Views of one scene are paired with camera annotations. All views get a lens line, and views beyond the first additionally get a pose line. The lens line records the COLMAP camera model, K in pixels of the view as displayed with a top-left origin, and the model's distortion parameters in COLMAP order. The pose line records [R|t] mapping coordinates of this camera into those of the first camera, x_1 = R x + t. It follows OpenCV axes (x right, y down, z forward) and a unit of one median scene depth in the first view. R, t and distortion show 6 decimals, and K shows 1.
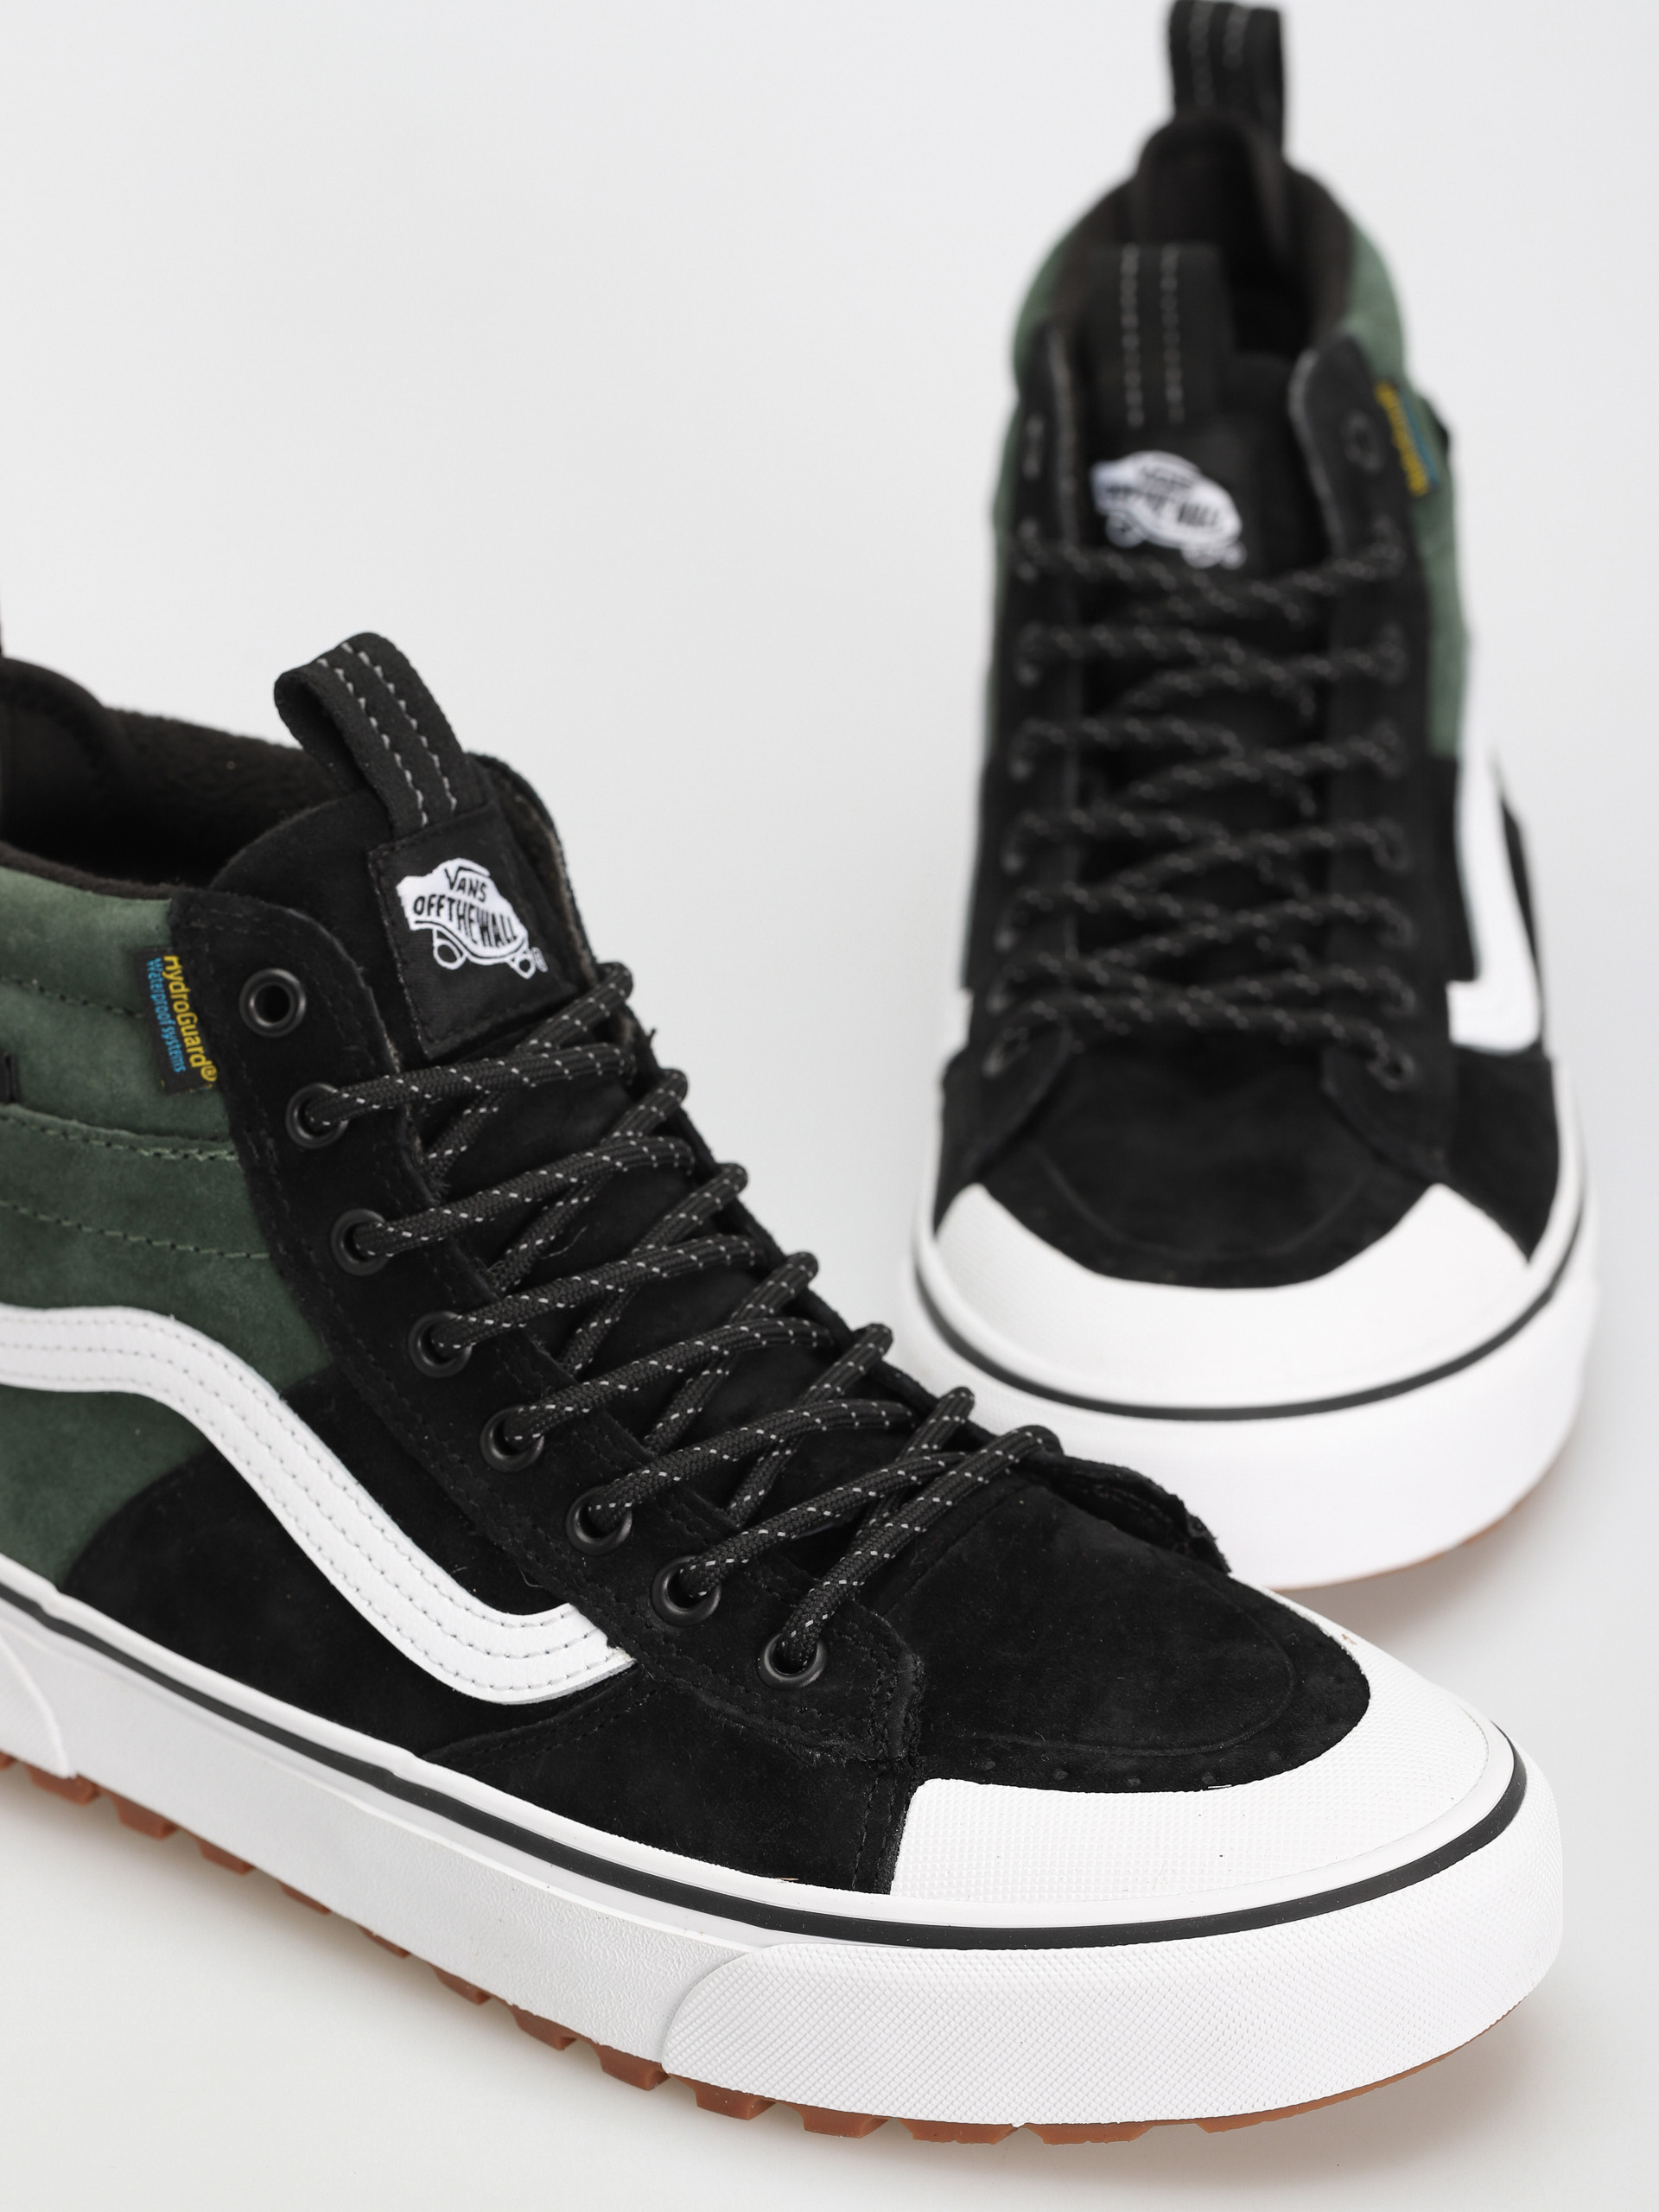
lens RADIAL K [[8483.5, 0, 829.5], [0, 8483.5, 1106.0], [0, 0, 1]] dist [0.061271, -0.536479]
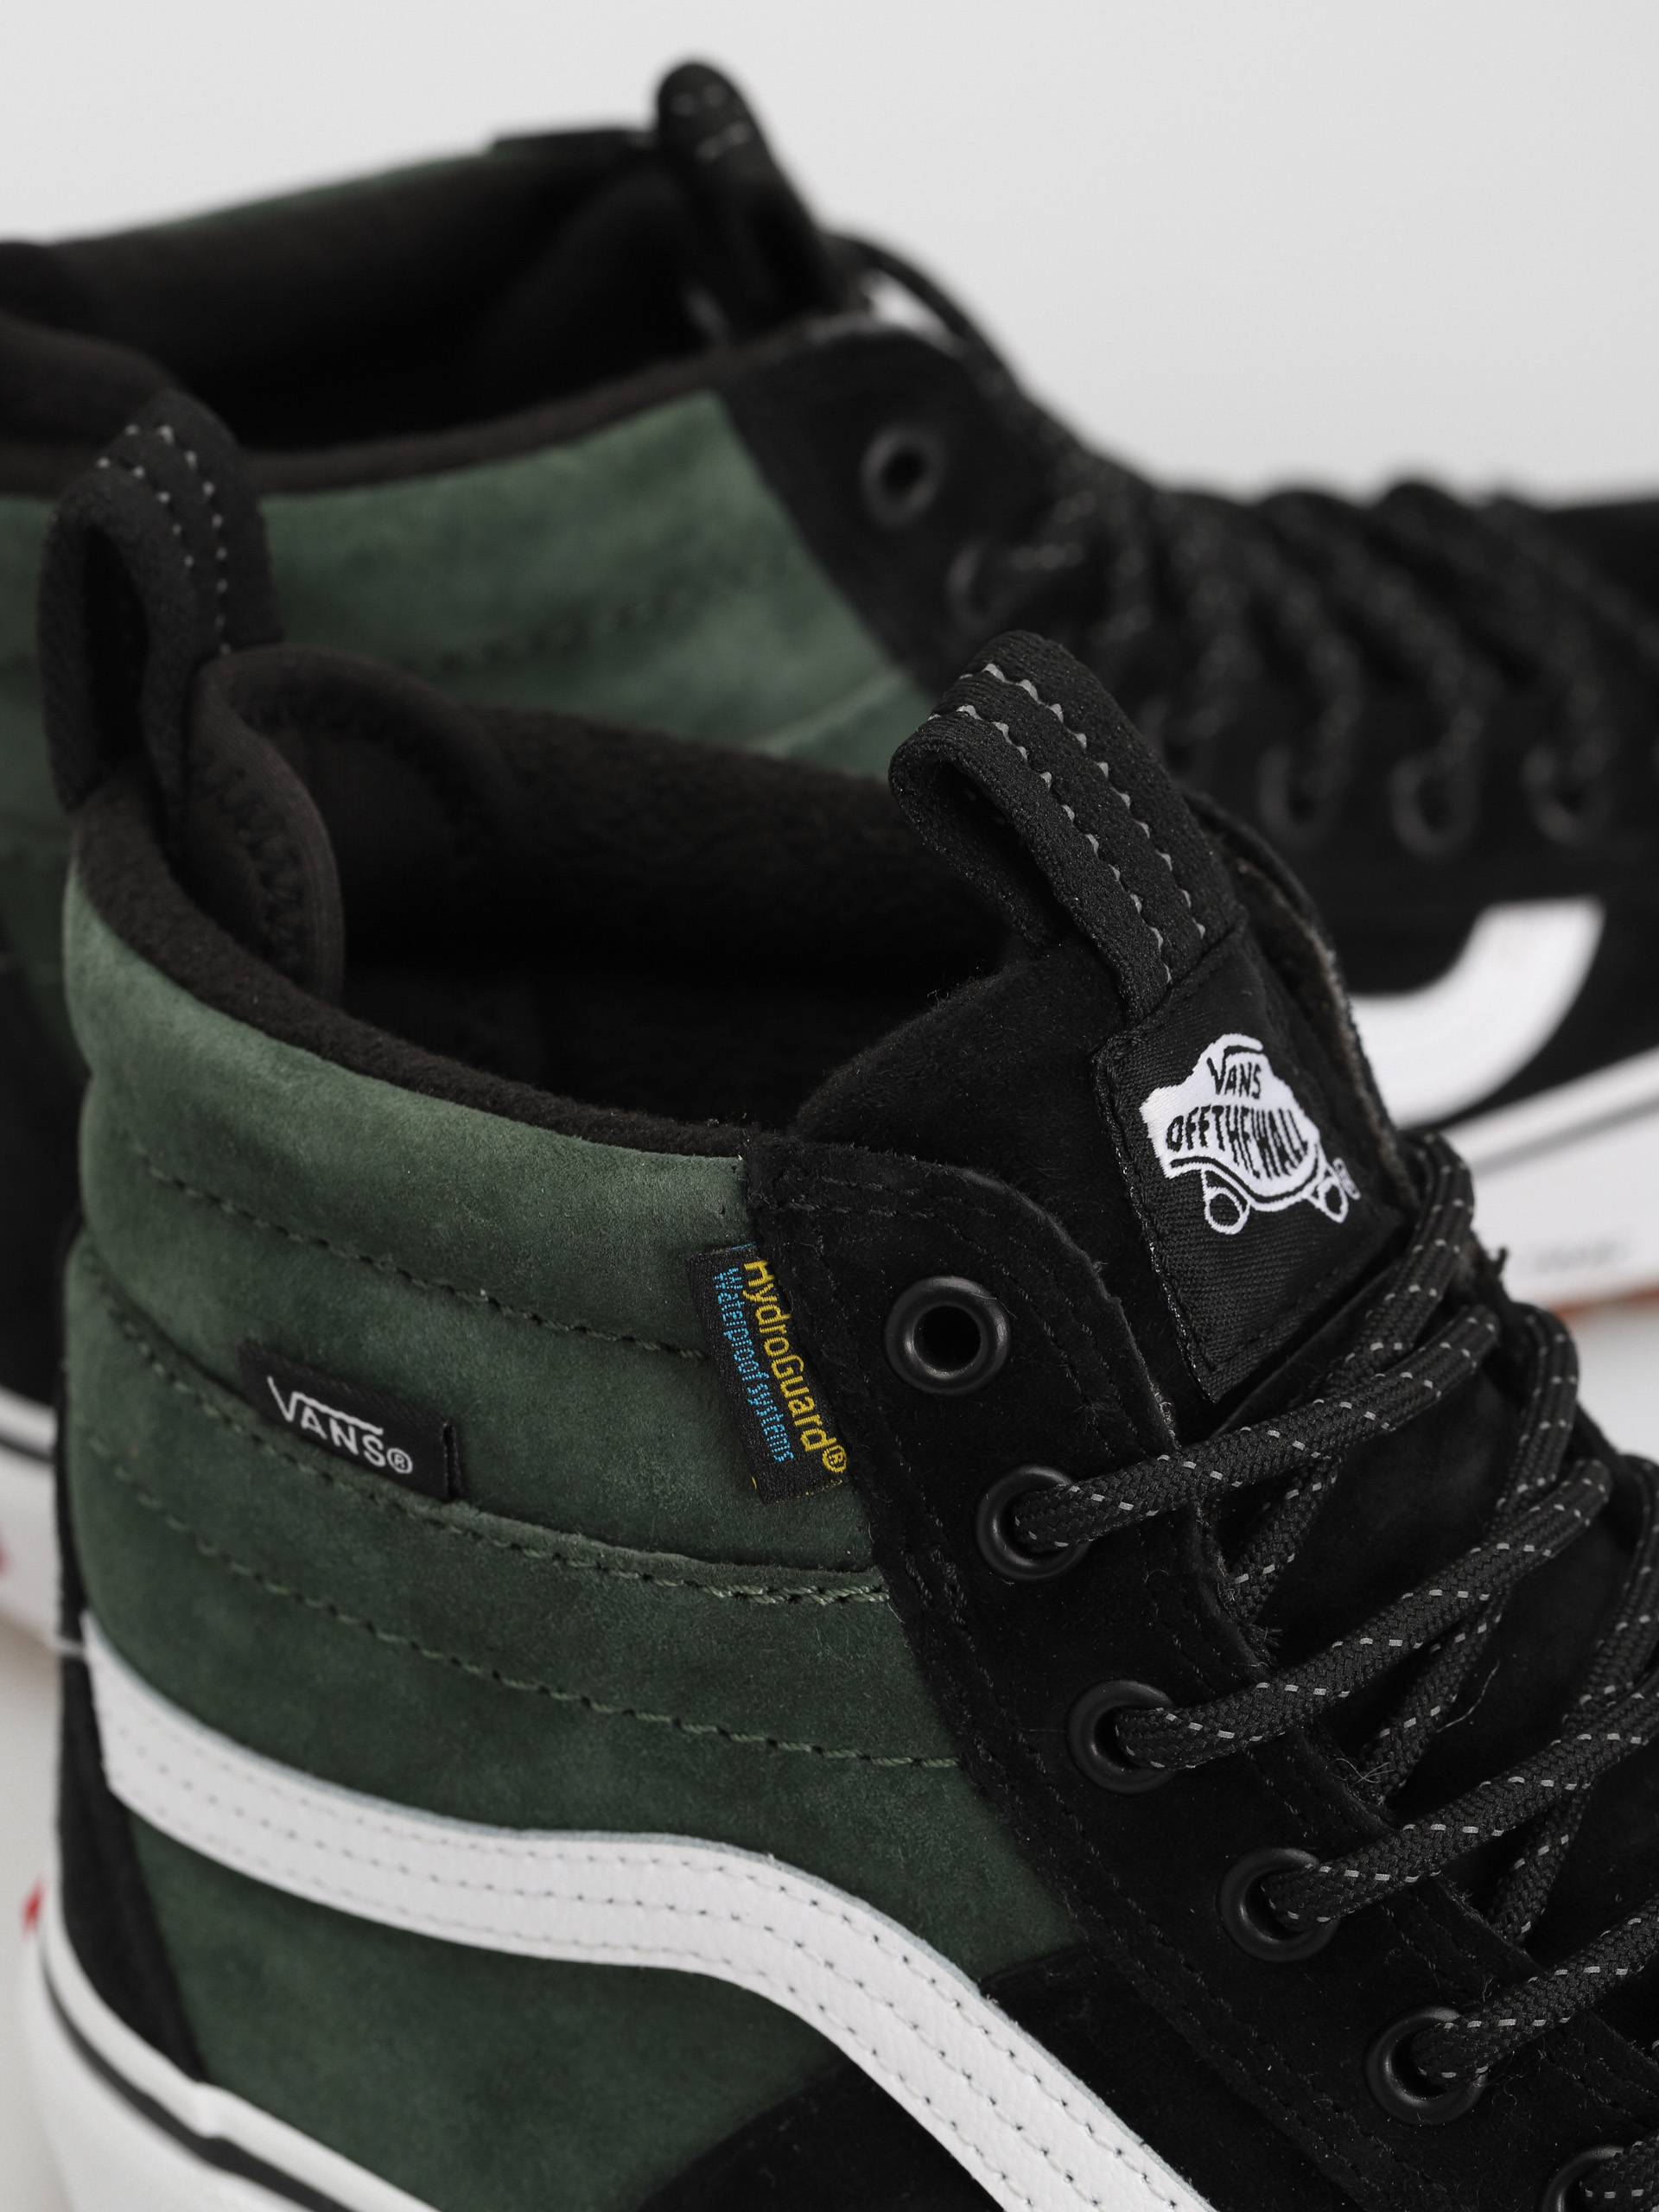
lens RADIAL K [[8483.5, 0, 829.5], [0, 8483.5, 1106.0], [0, 0, 1]] dist [0.061271, -0.536479]
pose [[0.987507, -0.081162, 0.135062, -0.147954], [0.057727, 0.983894, 0.169175, -0.123028], [-0.146618, -0.159264, 0.976288, 0.447820]]
